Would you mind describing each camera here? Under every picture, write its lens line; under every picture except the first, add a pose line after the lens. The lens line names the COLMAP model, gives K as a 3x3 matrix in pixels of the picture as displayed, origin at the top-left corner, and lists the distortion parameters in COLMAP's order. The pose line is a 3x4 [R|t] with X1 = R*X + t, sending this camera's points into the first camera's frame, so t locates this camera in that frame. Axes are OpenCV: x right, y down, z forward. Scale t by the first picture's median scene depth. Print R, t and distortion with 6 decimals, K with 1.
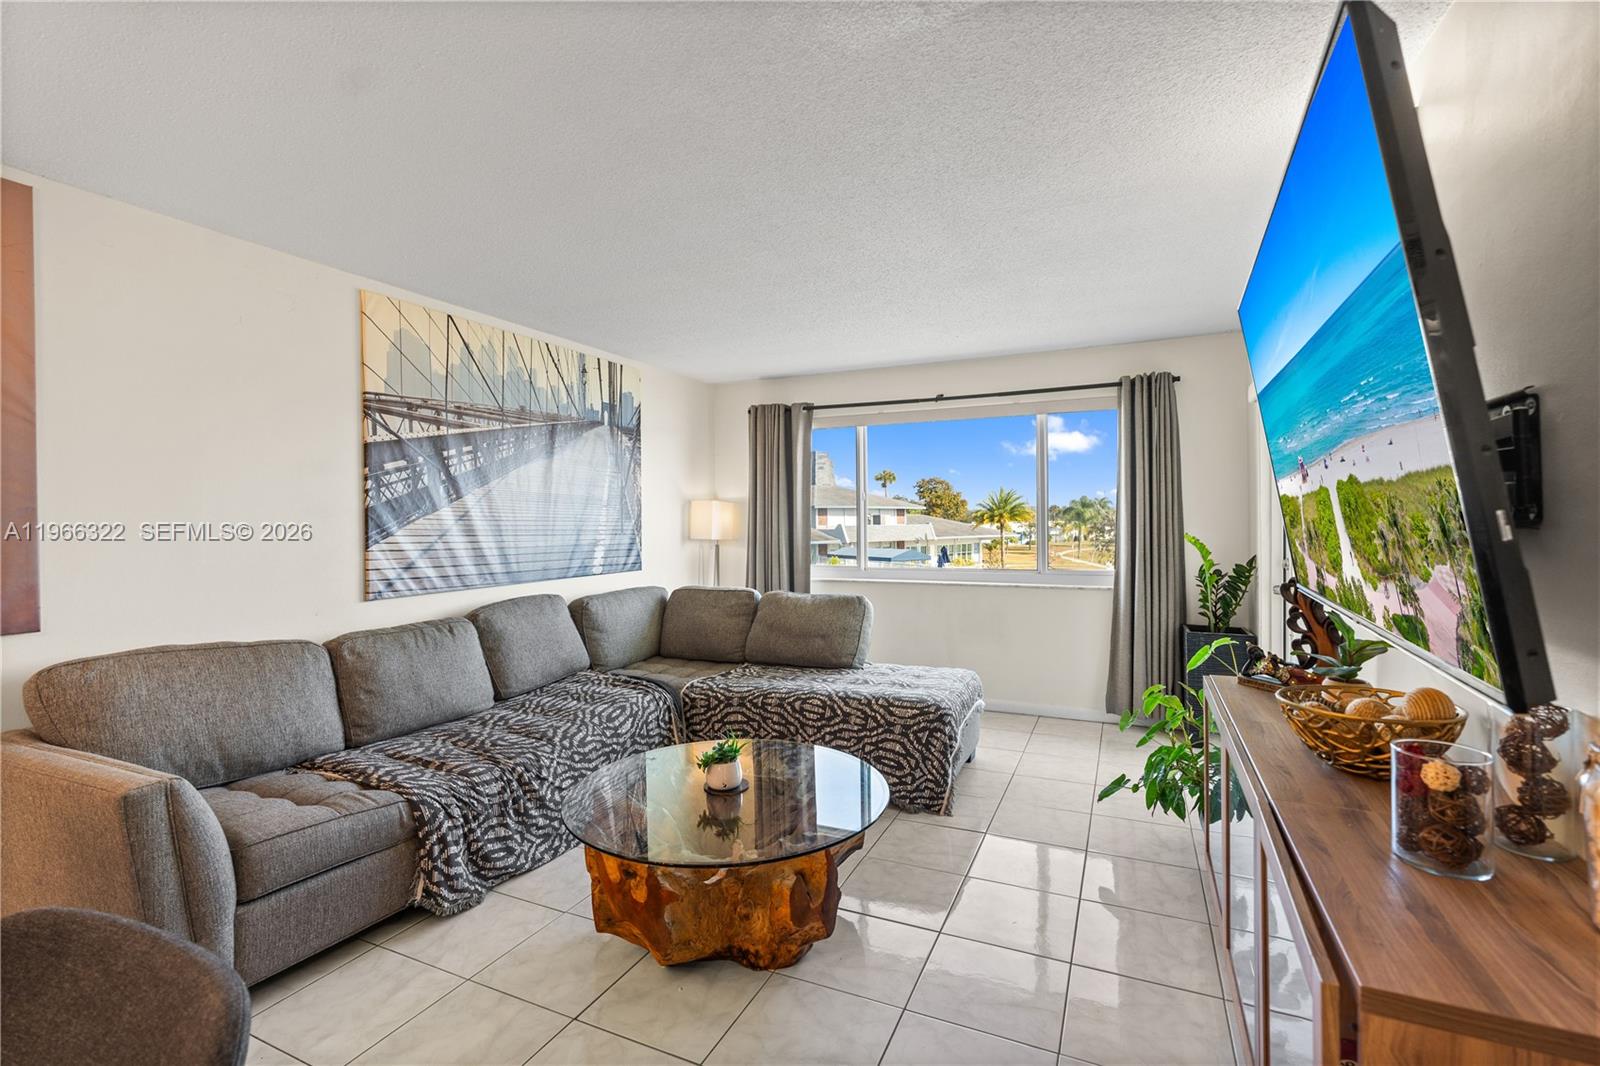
lens RADIAL K [[728.1, 0, 797.3], [0, 728.1, 525.4], [0, 0, 1]] dist [-0.013913, 0.000947]
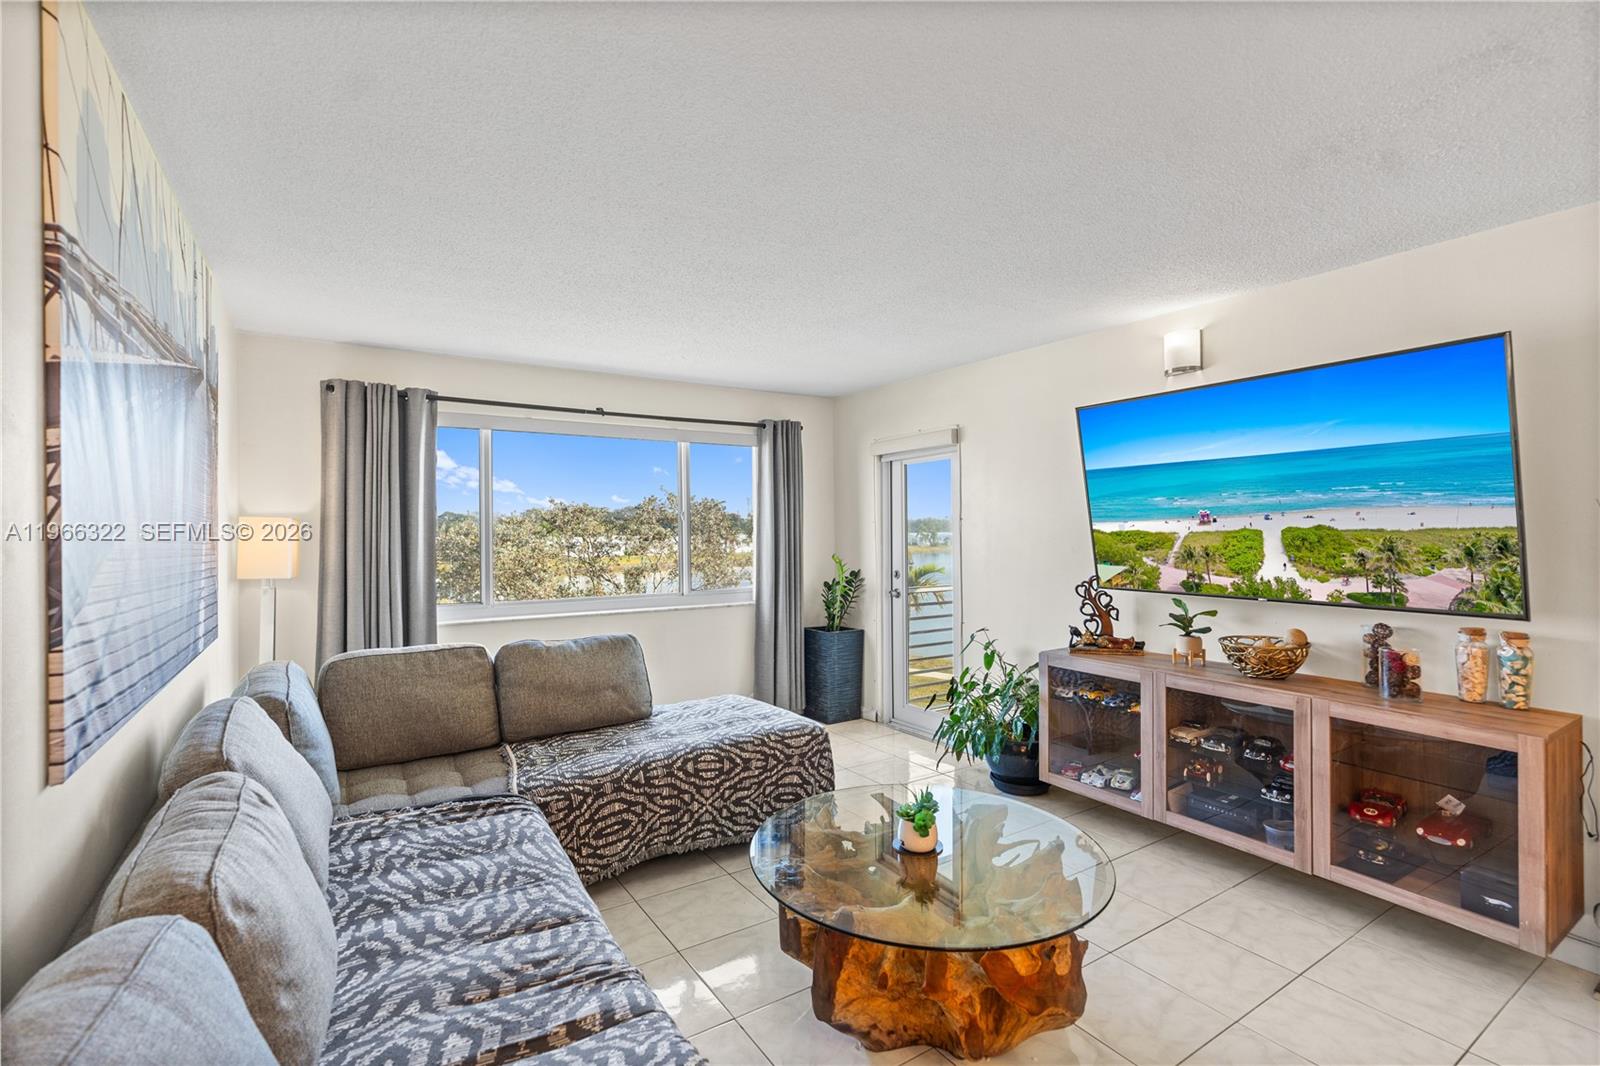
lens RADIAL K [[728.1, 0, 795.6], [0, 728.1, 534.8], [0, 0, 1]] dist [-0.013913, 0.000947]
pose [[0.531048, 0.000158, 0.847342, -0.597854], [0.010586, 0.999921, -0.006821, -0.015052], [-0.847276, 0.012592, 0.531004, 0.408256]]
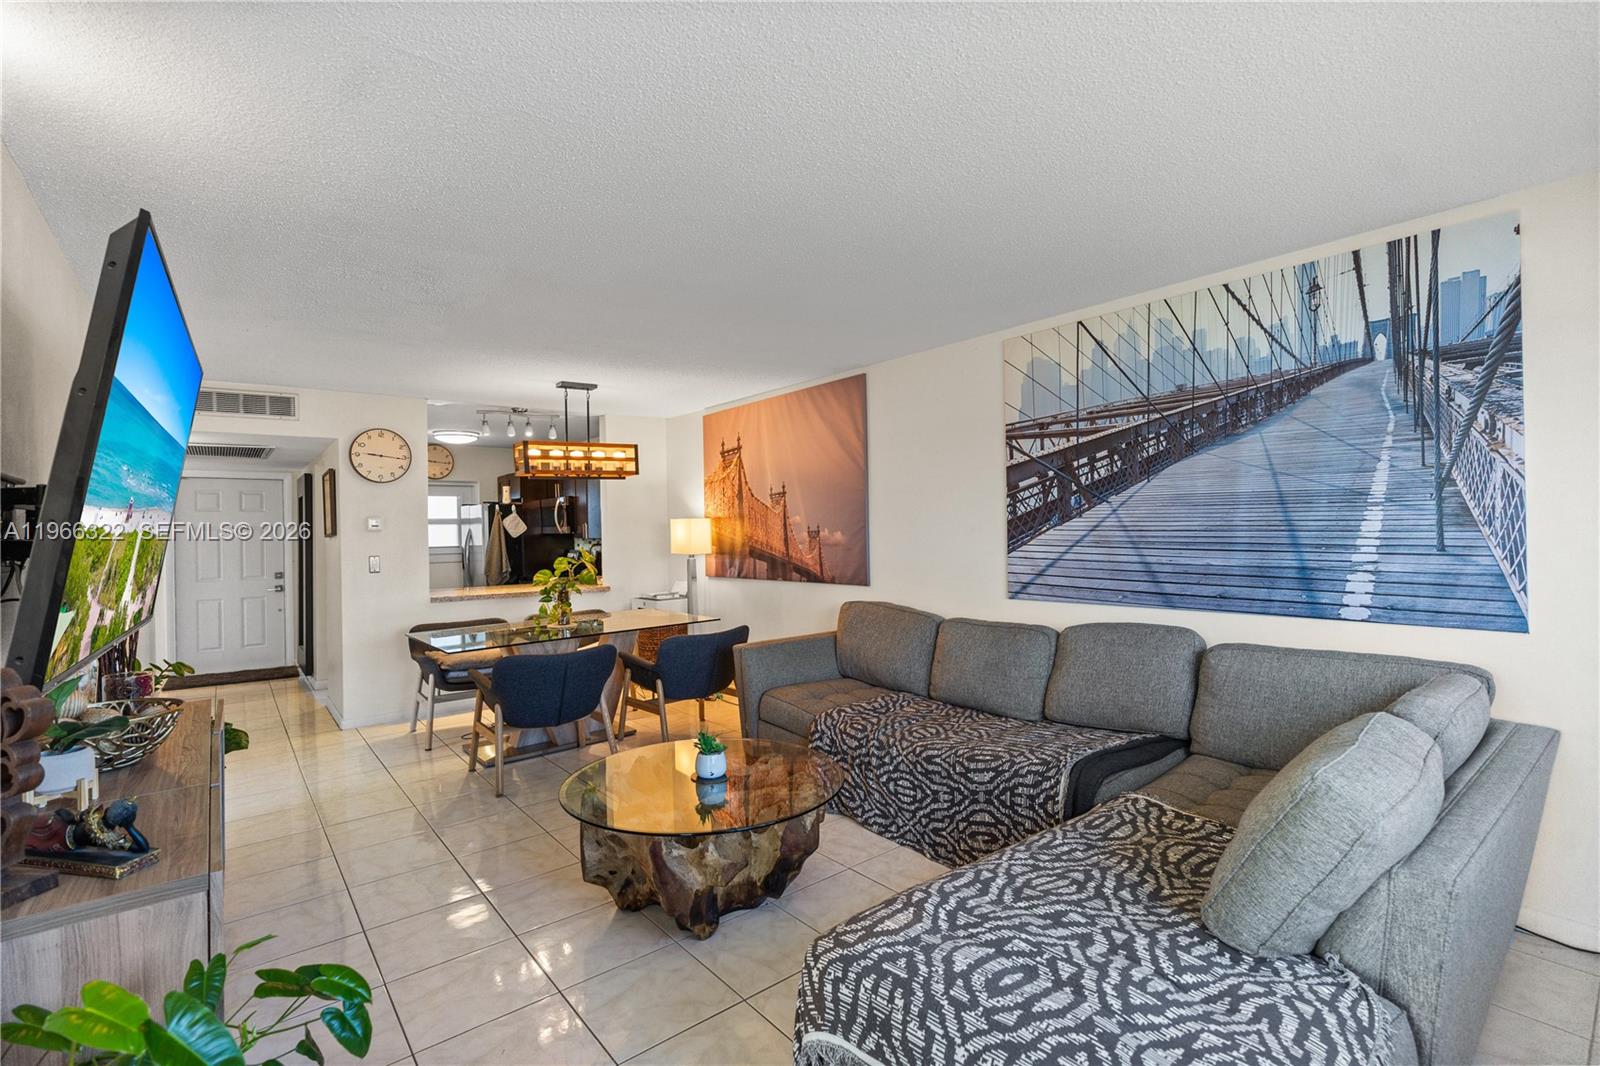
lens RADIAL K [[728.1, 0, 790.0], [0, 728.1, 526.1], [0, 0, 1]] dist [-0.013913, 0.000947]
pose [[-0.451787, 0.012100, -0.892044, 0.544552], [0.016393, 0.999852, 0.005260, -0.023624], [0.891975, -0.012247, -0.451919, 1.031536]]
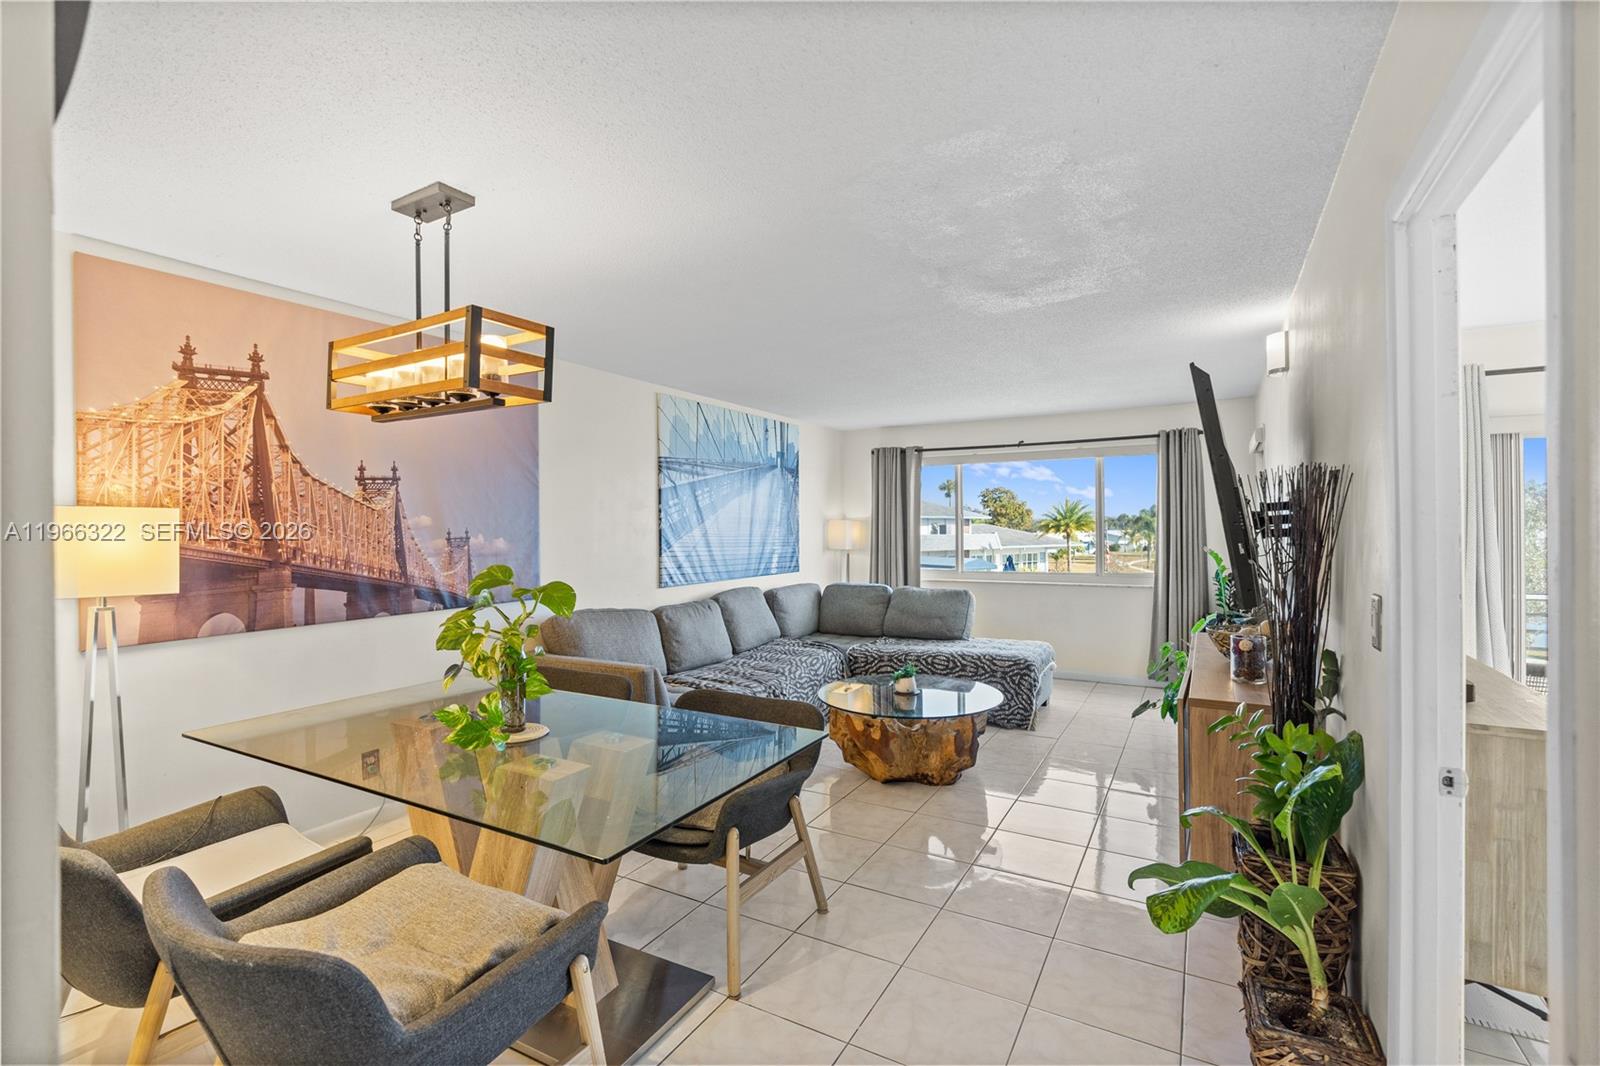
lens RADIAL K [[728.1, 0, 795.9], [0, 728.1, 533.2], [0, 0, 1]] dist [-0.013913, 0.000947]
pose [[0.996483, 0.001400, -0.083789, -0.137854], [-0.001489, 0.999998, -0.000998, -0.012672], [0.083787, 0.001120, 0.996483, -0.482279]]
